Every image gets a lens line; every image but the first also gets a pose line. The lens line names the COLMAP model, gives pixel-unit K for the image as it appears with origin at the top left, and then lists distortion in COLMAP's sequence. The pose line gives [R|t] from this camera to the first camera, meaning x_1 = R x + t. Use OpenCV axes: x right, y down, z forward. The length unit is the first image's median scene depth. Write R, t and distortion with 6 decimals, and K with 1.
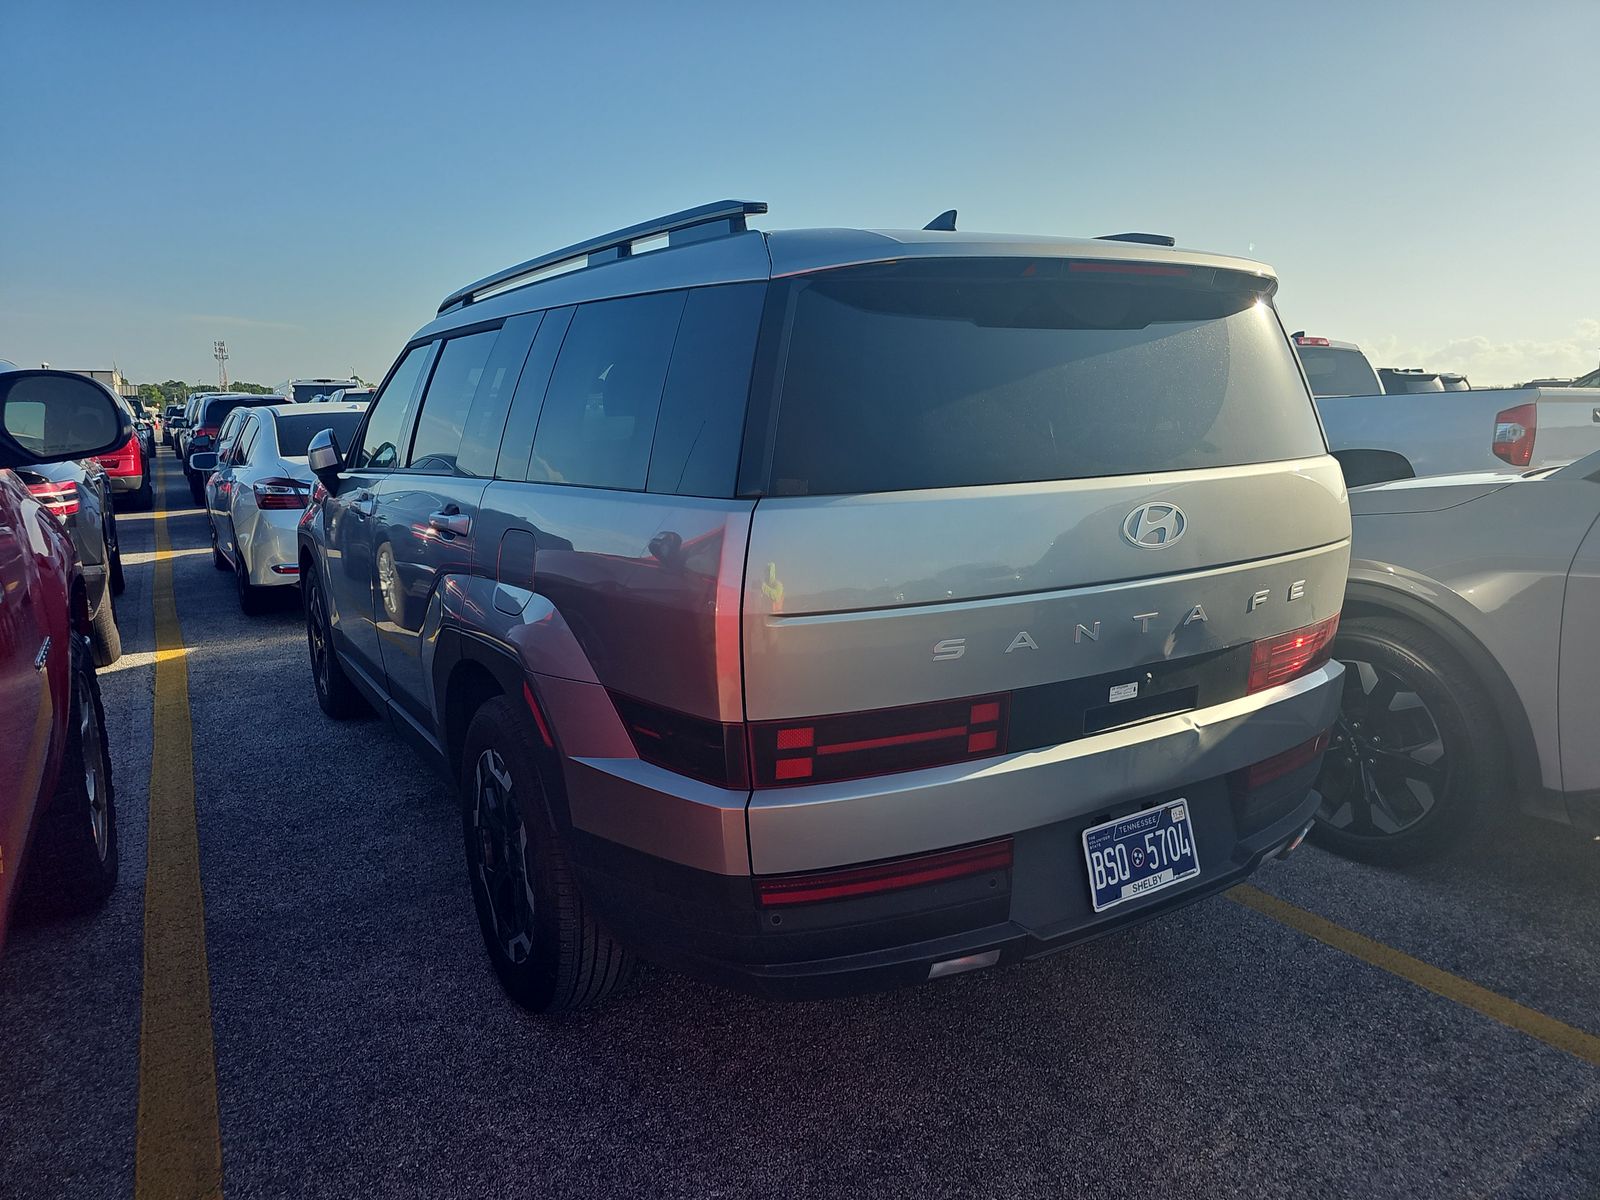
lens RADIAL K [[1086.7, 0, 790.7], [0, 1086.7, 595.2], [0, 0, 1]] dist [0.015767, -0.006418]
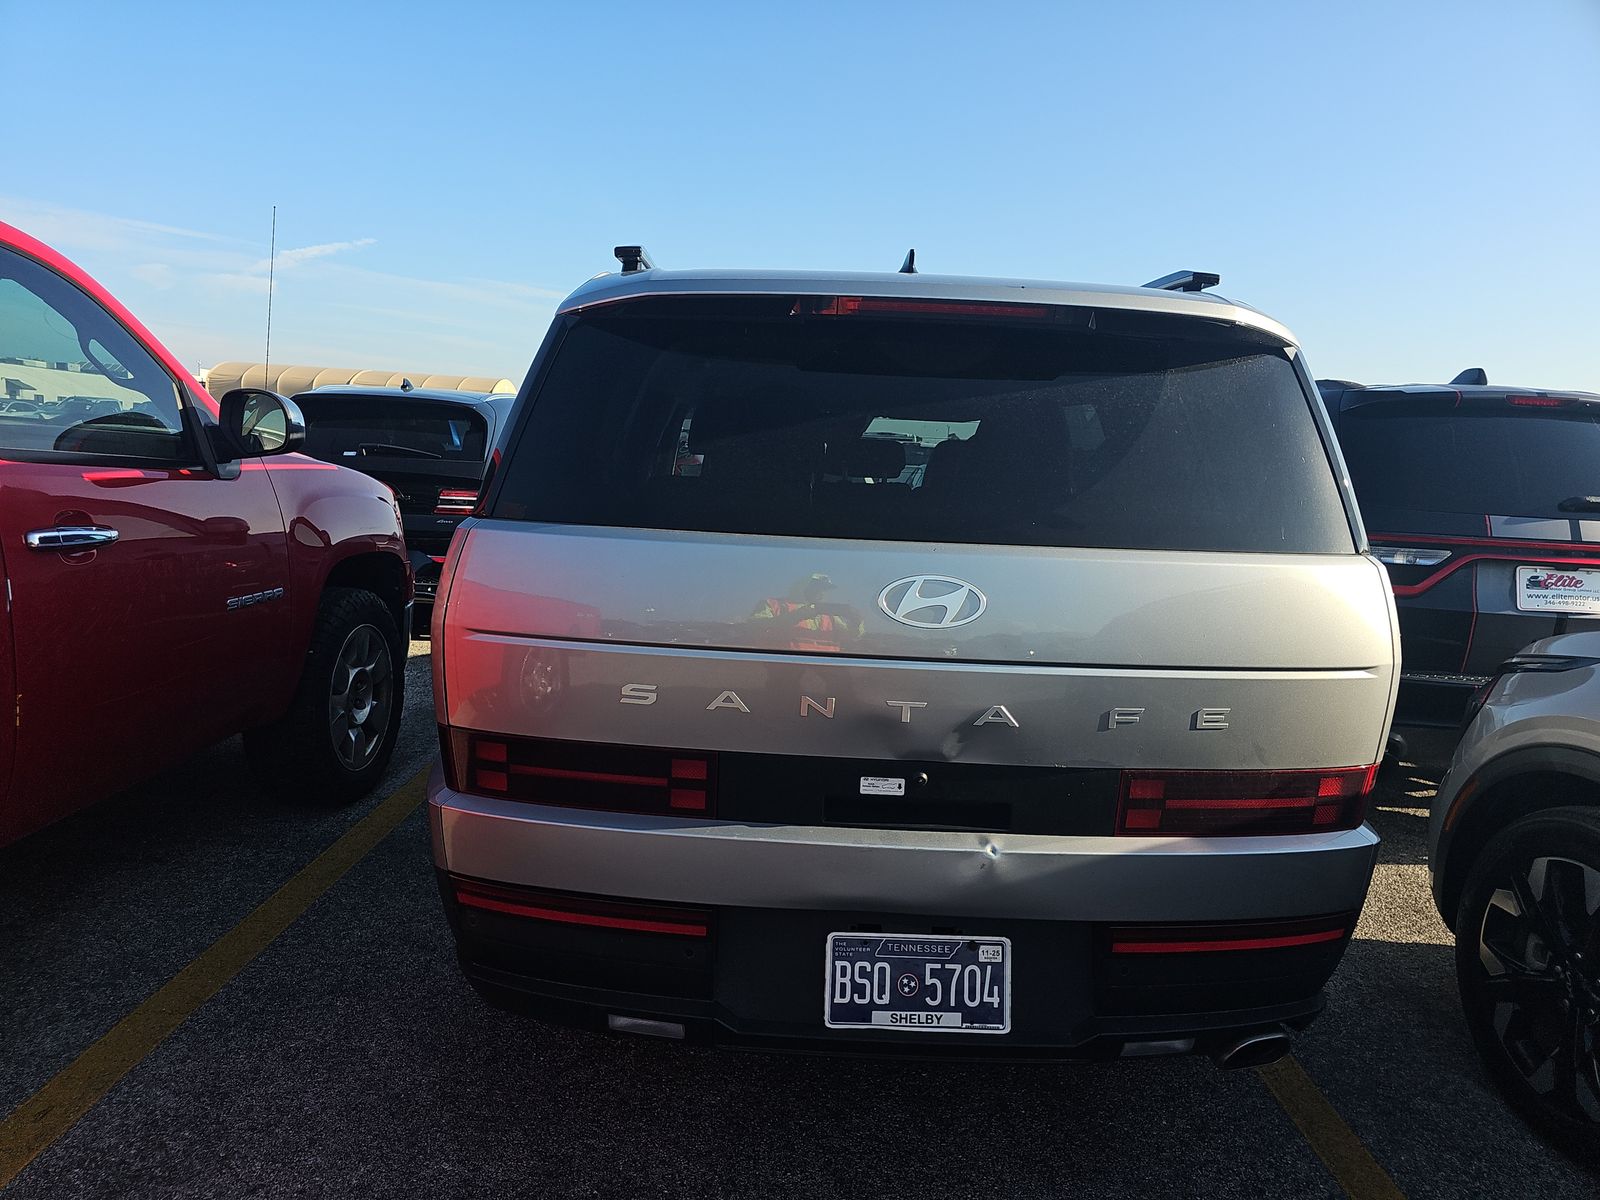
lens RADIAL K [[1086.7, 0, 803.4], [0, 1086.7, 596.3], [0, 0, 1]] dist [0.015767, -0.006418]
pose [[0.858315, 0.125058, -0.497650, 0.650940], [-0.151212, 0.988423, -0.012413, -0.040956], [0.490336, 0.085905, 0.867289, 0.188877]]
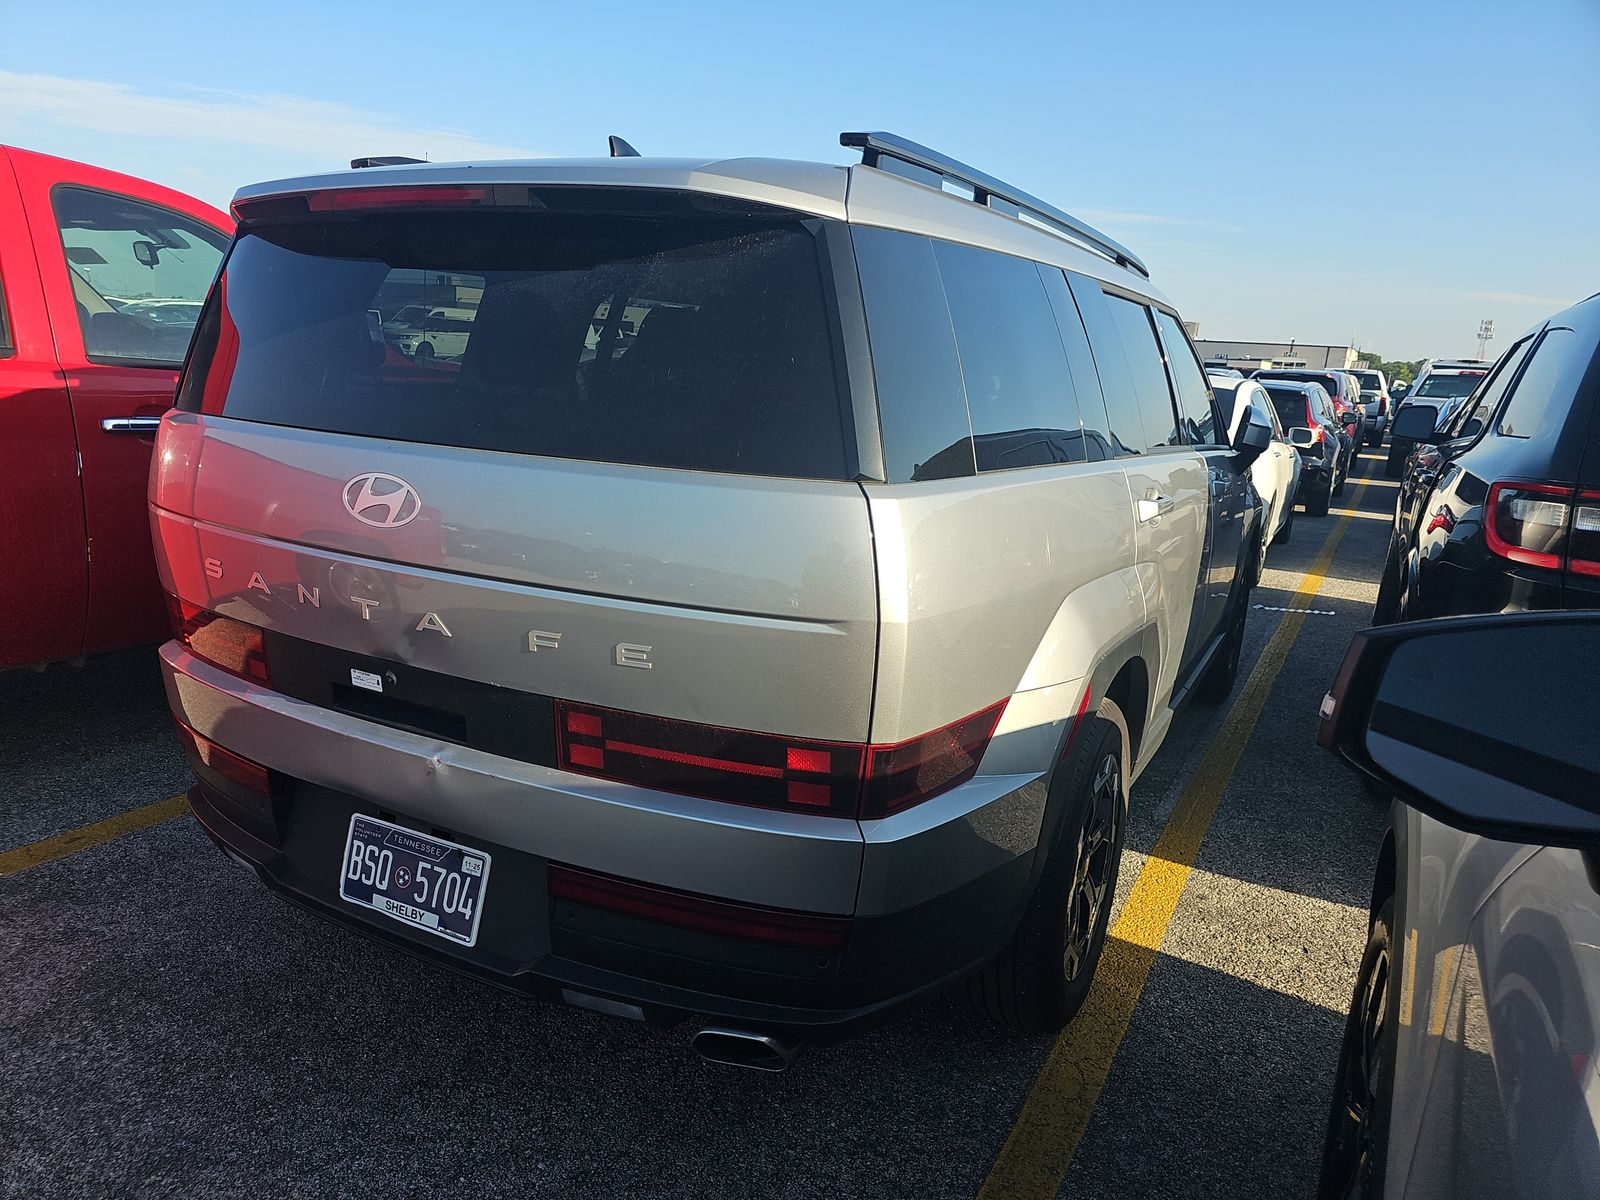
lens RADIAL K [[1086.7, 0, 789.5], [0, 1086.7, 605.0], [0, 0, 1]] dist [0.015767, -0.006418]
pose [[0.496335, 0.237878, -0.834905, 1.180948], [-0.203873, 0.966769, 0.154250, -0.175489], [0.843853, 0.093654, 0.528338, 0.792897]]
